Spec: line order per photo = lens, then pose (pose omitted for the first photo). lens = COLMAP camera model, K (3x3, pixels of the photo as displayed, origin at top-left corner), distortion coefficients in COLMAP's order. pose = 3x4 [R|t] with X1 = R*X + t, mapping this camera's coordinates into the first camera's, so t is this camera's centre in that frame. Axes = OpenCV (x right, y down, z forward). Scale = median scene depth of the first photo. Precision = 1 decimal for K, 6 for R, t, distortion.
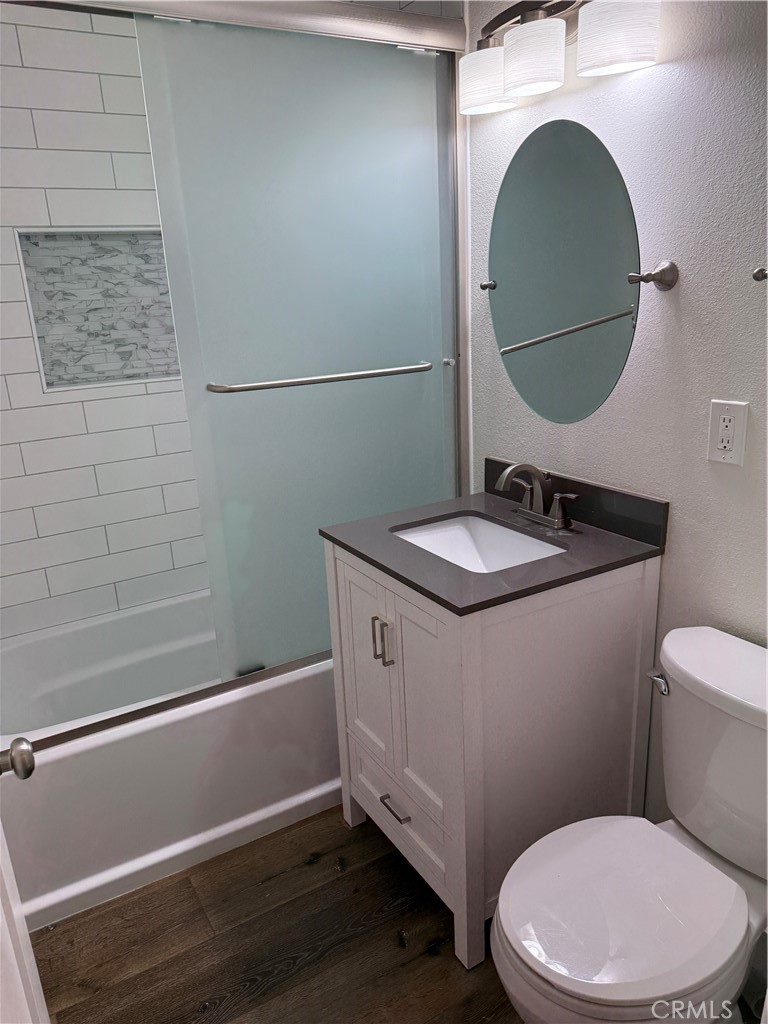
lens RADIAL K [[716.3, 0, 384.0], [0, 716.3, 512.0], [0, 0, 1]] dist [0.090465, -0.121305]
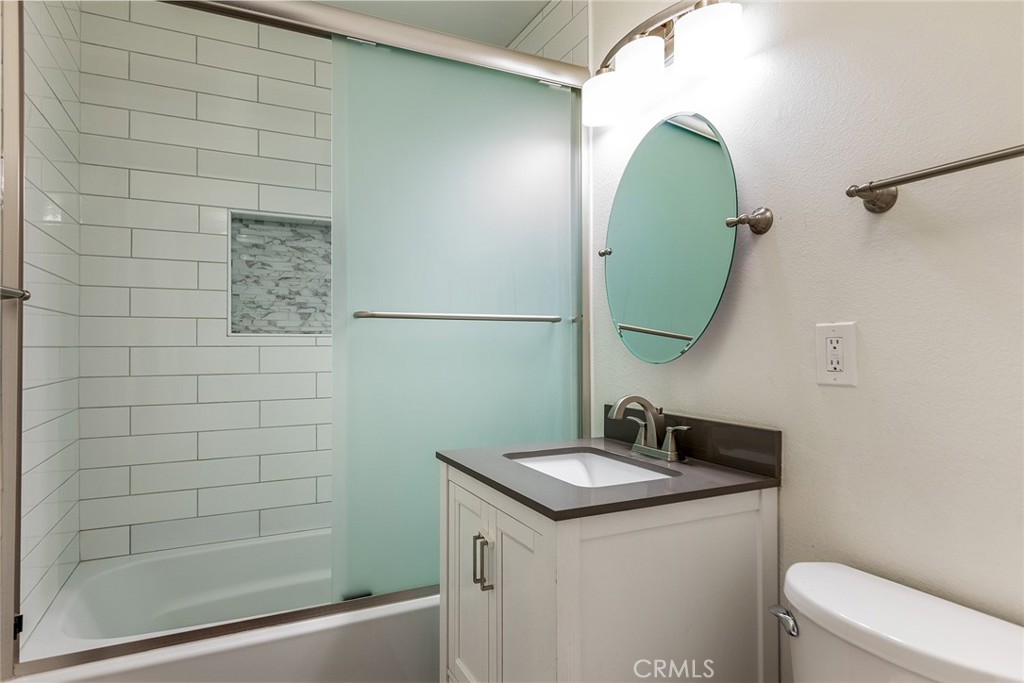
lens RADIAL K [[567.1, 0, 506.0], [0, 567.1, 344.2], [0, 0, 1]] dist [-0.001763, 0.000096]
pose [[0.996474, 0.036662, -0.075470, 0.053627], [-0.056299, 0.959092, -0.277438, 0.079222], [0.062211, 0.280709, 0.957775, 0.150450]]
